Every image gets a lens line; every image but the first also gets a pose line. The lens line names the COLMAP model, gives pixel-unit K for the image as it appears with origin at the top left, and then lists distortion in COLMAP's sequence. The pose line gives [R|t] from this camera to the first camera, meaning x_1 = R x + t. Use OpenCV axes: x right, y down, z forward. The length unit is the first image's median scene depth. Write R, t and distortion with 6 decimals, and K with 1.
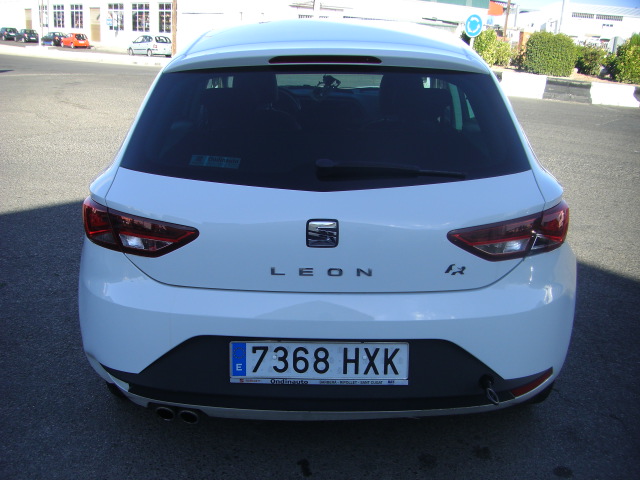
lens RADIAL K [[713.7, 0, 303.9], [0, 713.7, 308.9], [0, 0, 1]] dist [-0.216147, 0.176547]
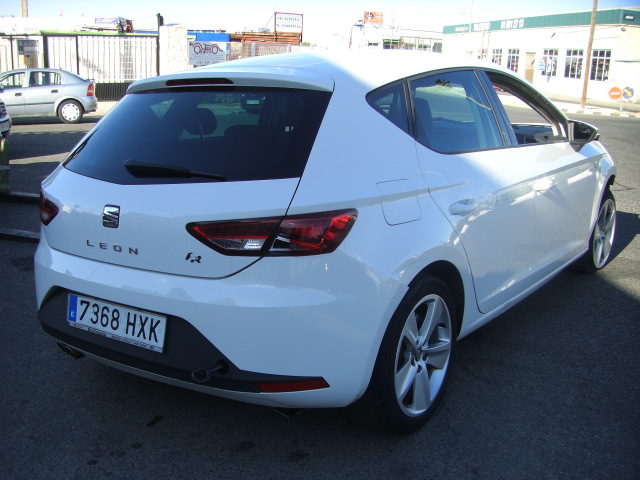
lens RADIAL K [[713.7, 0, 303.9], [0, 713.7, 308.9], [0, 0, 1]] dist [-0.216147, 0.176547]
pose [[0.832628, 0.158971, -0.530526, 0.950565], [-0.190196, 0.981737, -0.004326, -0.003504], [0.520149, 0.104506, 0.847657, 0.125334]]
